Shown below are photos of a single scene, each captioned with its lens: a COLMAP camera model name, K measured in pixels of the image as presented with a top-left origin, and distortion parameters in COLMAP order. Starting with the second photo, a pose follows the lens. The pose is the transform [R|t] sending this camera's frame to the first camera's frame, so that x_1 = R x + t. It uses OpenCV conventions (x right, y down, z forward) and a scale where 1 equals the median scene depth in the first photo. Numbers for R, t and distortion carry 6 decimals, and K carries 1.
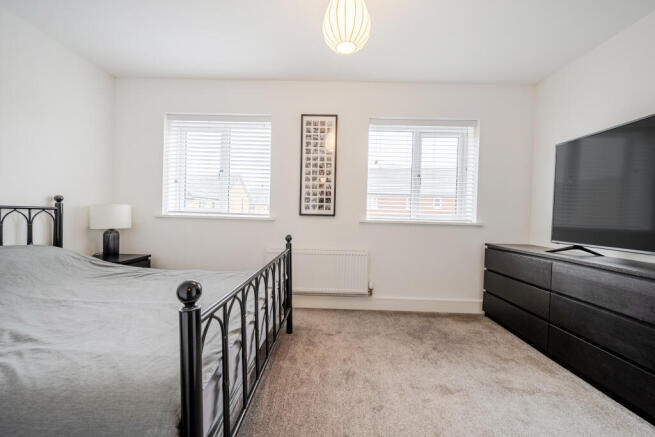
lens RADIAL K [[250.3, 0, 331.3], [0, 250.3, 219.7], [0, 0, 1]] dist [-0.012095, -0.000020]
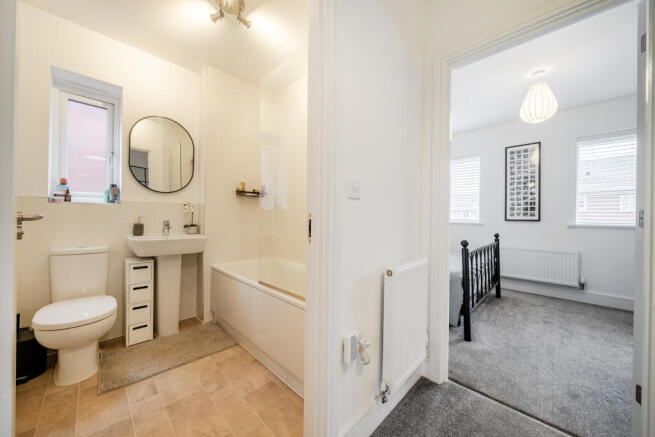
lens RADIAL K [[234.7, 0, 327.8], [0, 234.7, 217.9], [0, 0, 1]] dist [-0.000269, -0.000143]
pose [[0.717202, -0.018057, -0.696632, 0.073088], [-0.005699, 0.999479, -0.031774, 0.014234], [0.696842, 0.026758, 0.716725, -0.604903]]
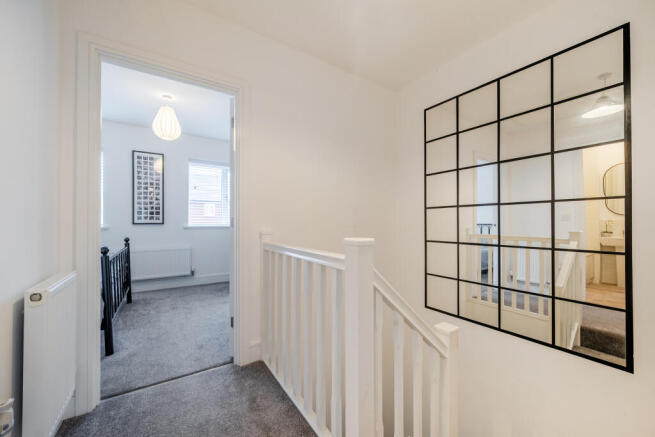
lens RADIAL K [[250.3, 0, 331.3], [0, 250.3, 219.7], [0, 0, 1]] dist [-0.012095, -0.000020]
pose [[0.824722, -0.022365, 0.565096, 0.001576], [0.035305, 0.999305, -0.011976, 0.012356], [-0.564436, 0.029828, 0.824938, -0.727932]]
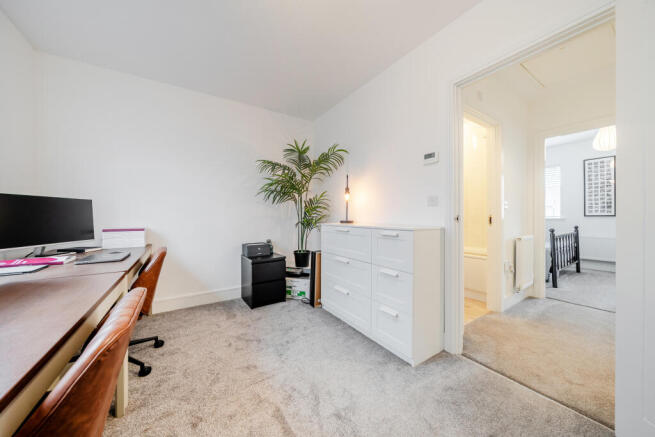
lens RADIAL K [[224.3, 0, 327.2], [0, 224.3, 216.9], [0, 0, 1]] dist [-0.001055, -0.000120]
pose [[0.548228, -0.027833, -0.835866, 0.206229], [0.003756, 0.999518, -0.030819, 0.030028], [0.836321, 0.013756, 0.548068, -1.423954]]
